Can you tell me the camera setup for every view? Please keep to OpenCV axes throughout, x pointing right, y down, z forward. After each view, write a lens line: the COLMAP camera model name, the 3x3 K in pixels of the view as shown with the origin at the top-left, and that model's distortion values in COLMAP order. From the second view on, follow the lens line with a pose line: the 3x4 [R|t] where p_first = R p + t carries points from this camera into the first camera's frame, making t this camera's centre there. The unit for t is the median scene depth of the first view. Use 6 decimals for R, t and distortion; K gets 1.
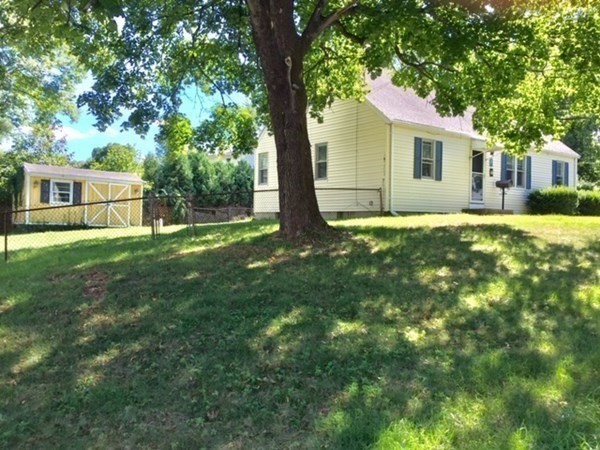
lens RADIAL K [[509.9, 0, 299.9], [0, 509.9, 224.0], [0, 0, 1]] dist [-0.004121, -0.001663]
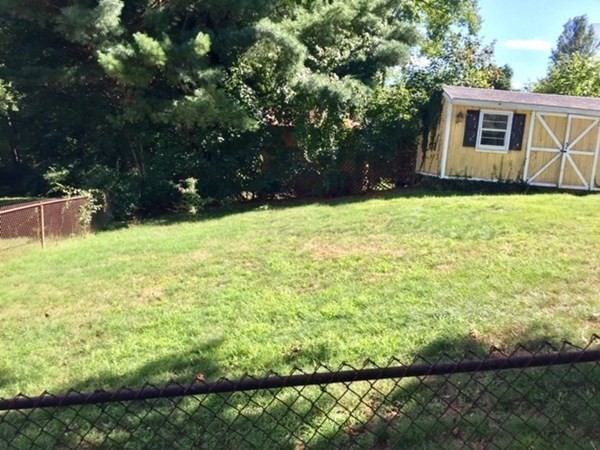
lens RADIAL K [[509.9, 0, 300.1], [0, 509.9, 225.6], [0, 0, 1]] dist [-0.004121, -0.001663]
pose [[0.797273, 0.121345, -0.591296, -0.268654], [-0.039291, 0.987940, 0.149766, -0.029879], [0.602339, -0.096171, 0.792426, 0.334652]]
